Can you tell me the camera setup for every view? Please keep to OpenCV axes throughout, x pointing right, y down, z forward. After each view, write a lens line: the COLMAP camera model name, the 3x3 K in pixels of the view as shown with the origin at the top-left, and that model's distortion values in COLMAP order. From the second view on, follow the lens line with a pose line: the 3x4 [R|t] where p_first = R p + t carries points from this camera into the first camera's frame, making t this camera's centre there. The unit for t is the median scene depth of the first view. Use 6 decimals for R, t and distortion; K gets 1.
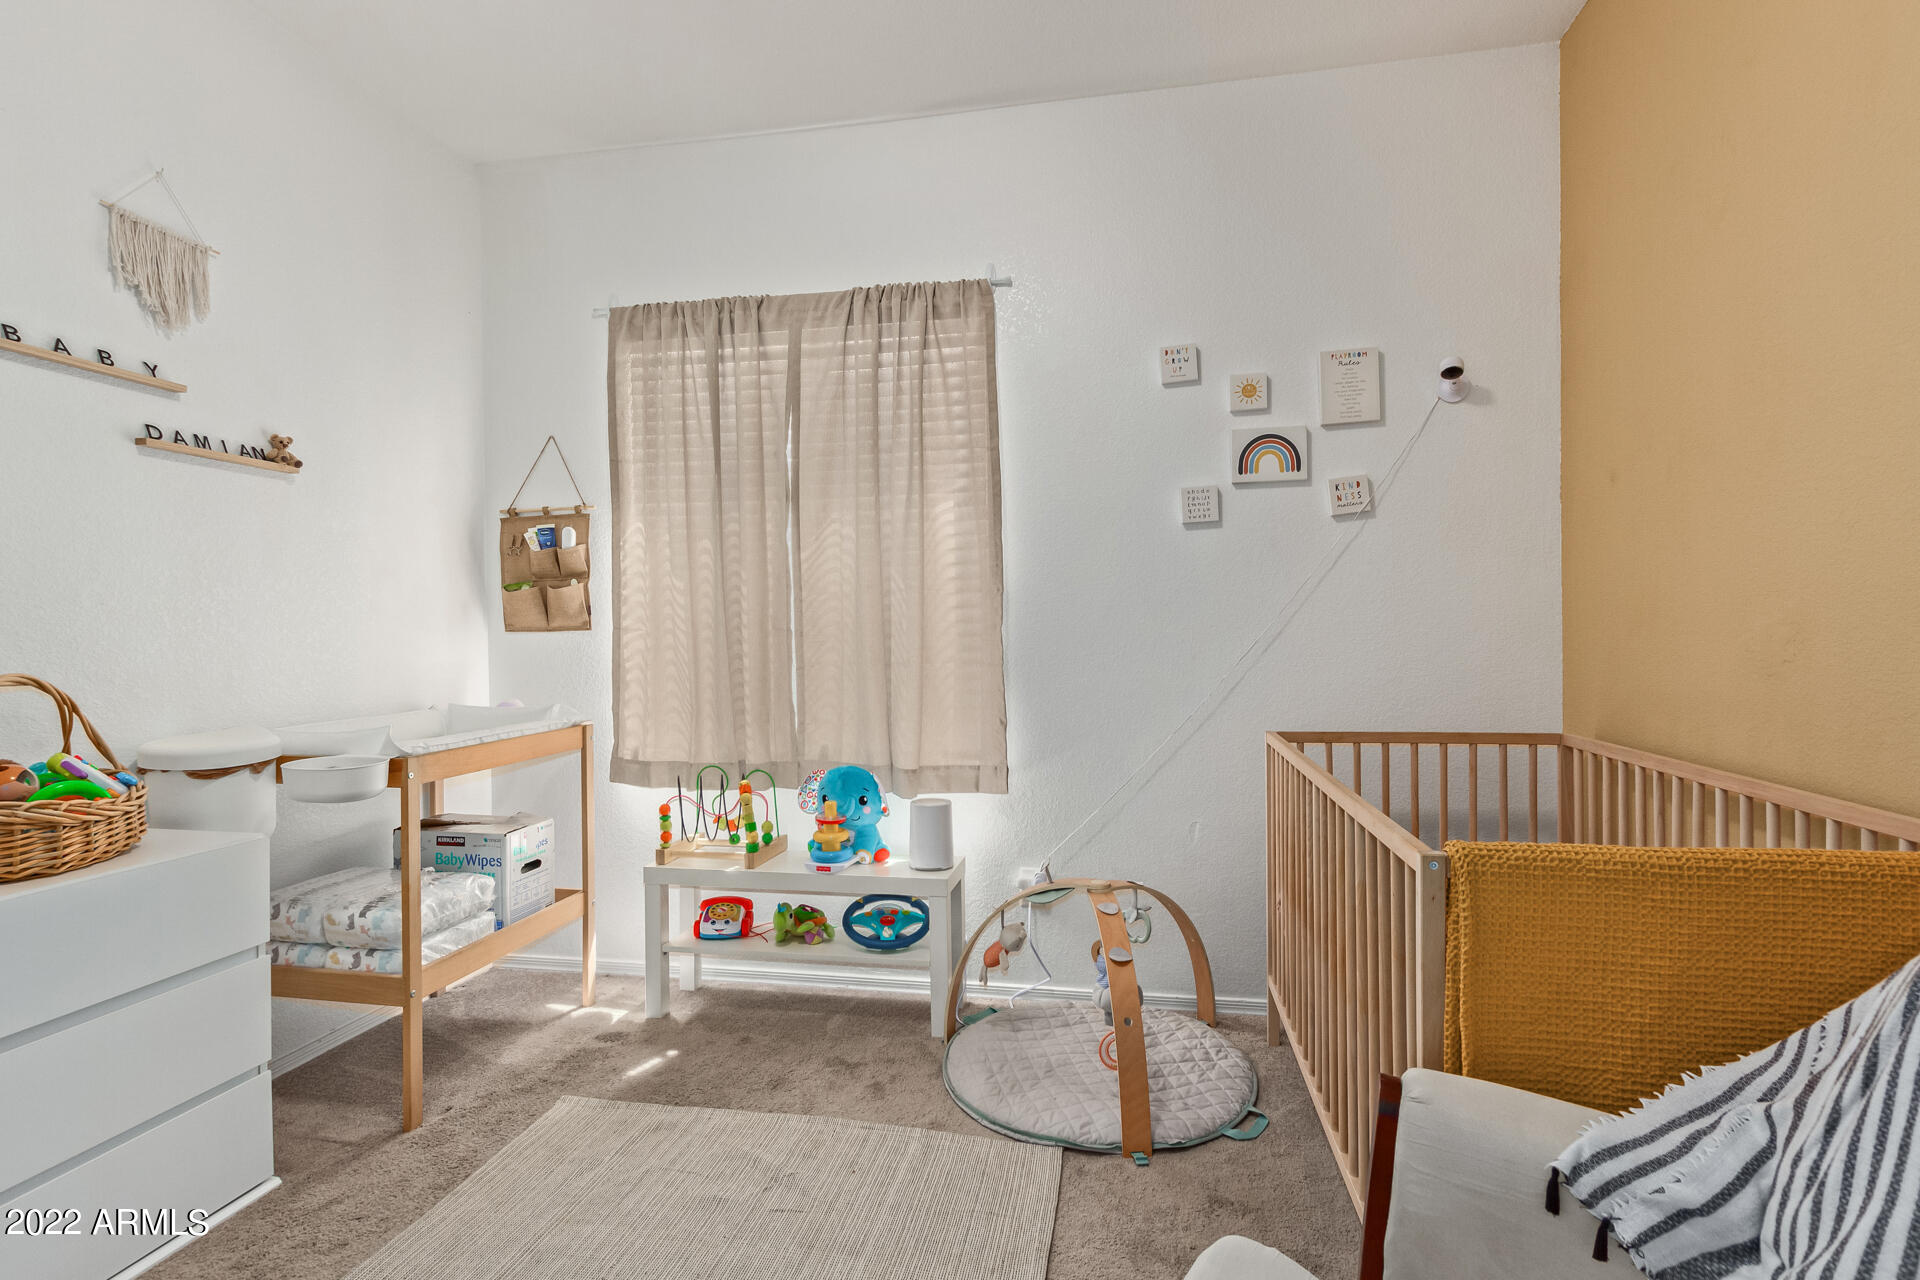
lens RADIAL K [[909.4, 0, 973.6], [0, 909.4, 645.4], [0, 0, 1]] dist [0.007551, 0.000343]
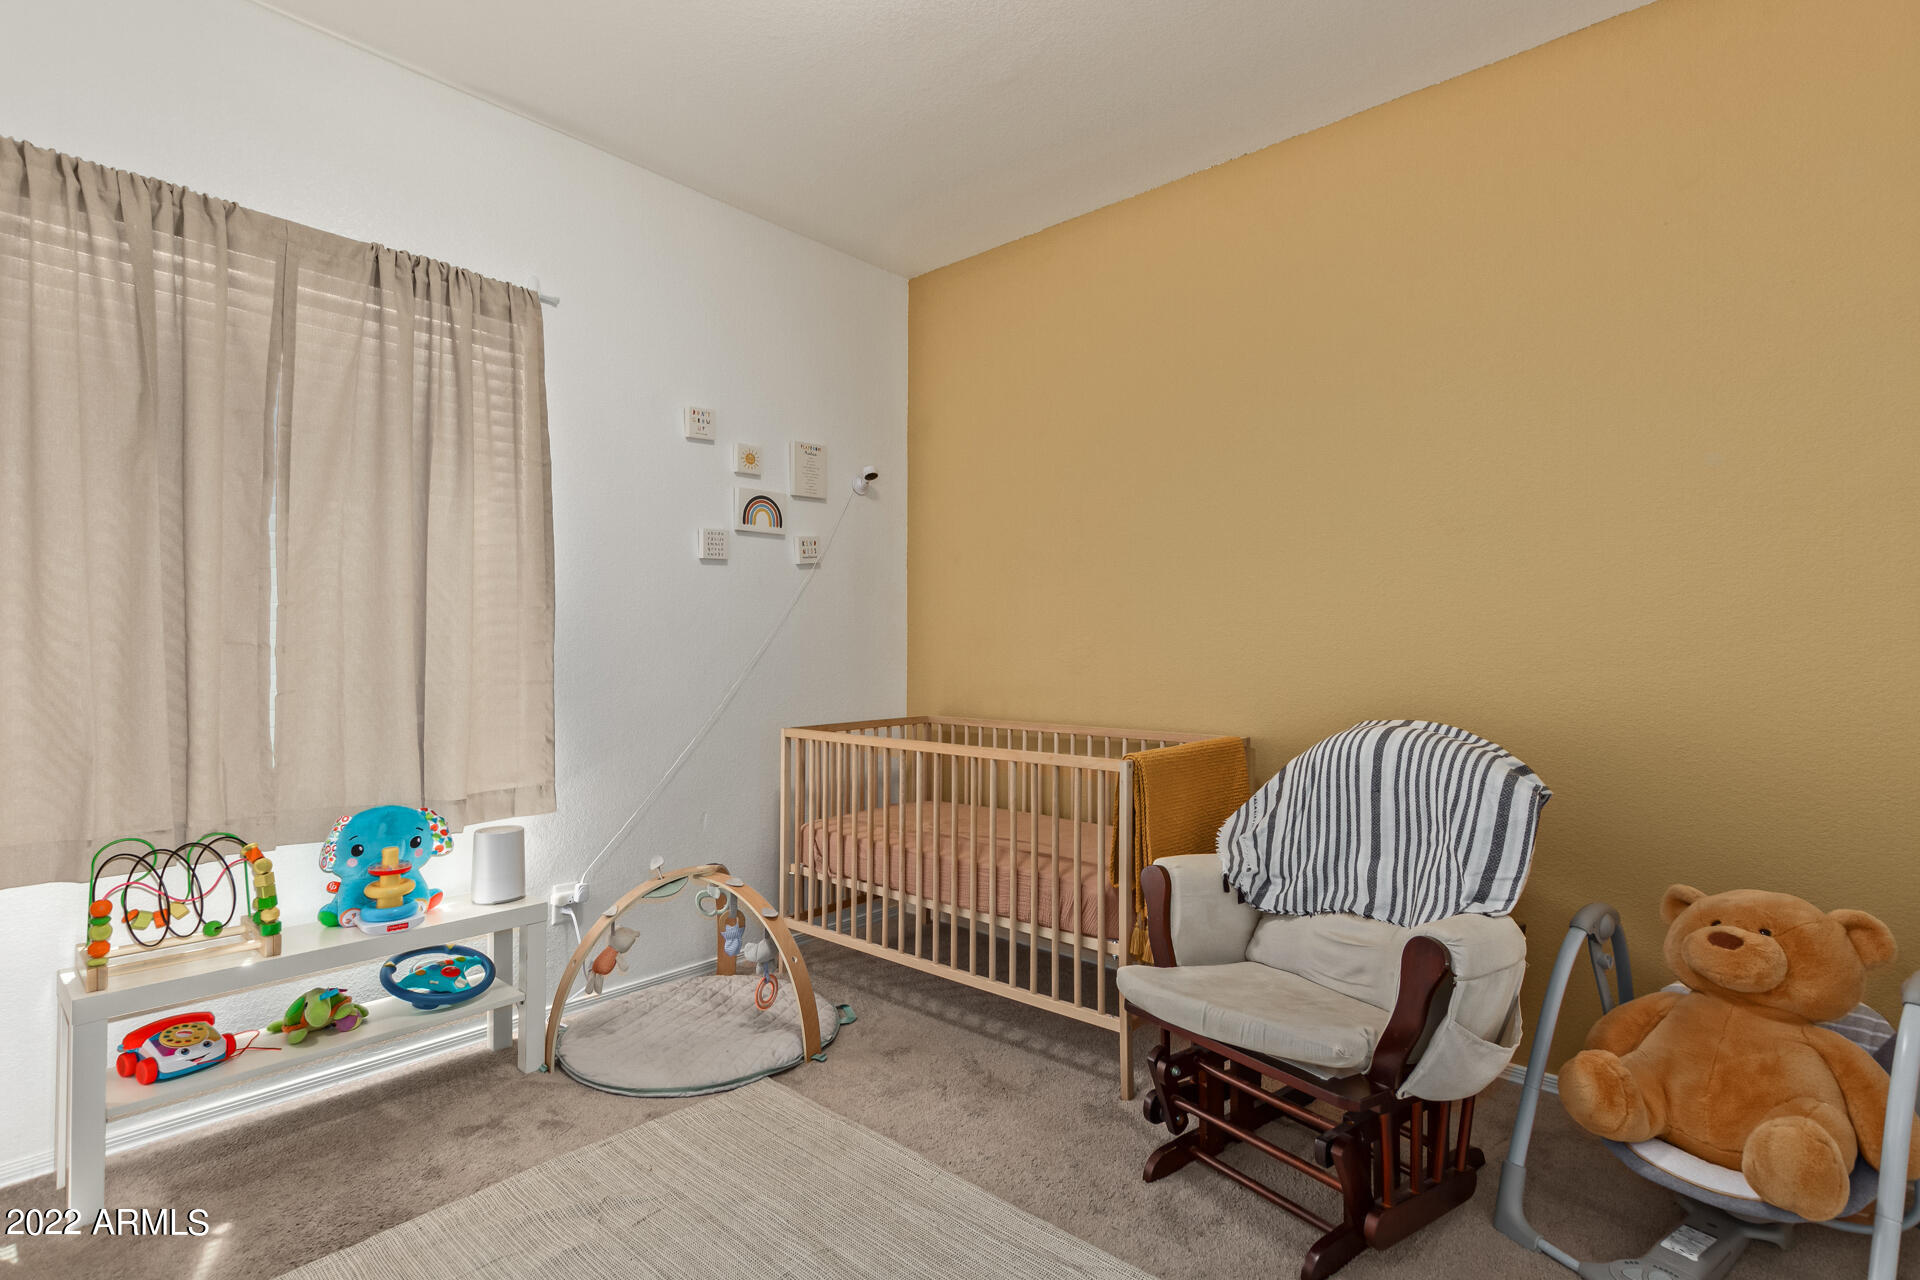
lens RADIAL K [[888.1, 0, 960.0], [0, 888.1, 640.0], [0, 0, 1]] dist [0.013094, -0.000127]
pose [[0.539516, 0.017733, 0.841789, -0.561853], [0.006341, 0.999664, -0.025122, 0.002563], [-0.841952, 0.018891, 0.539222, 0.100090]]
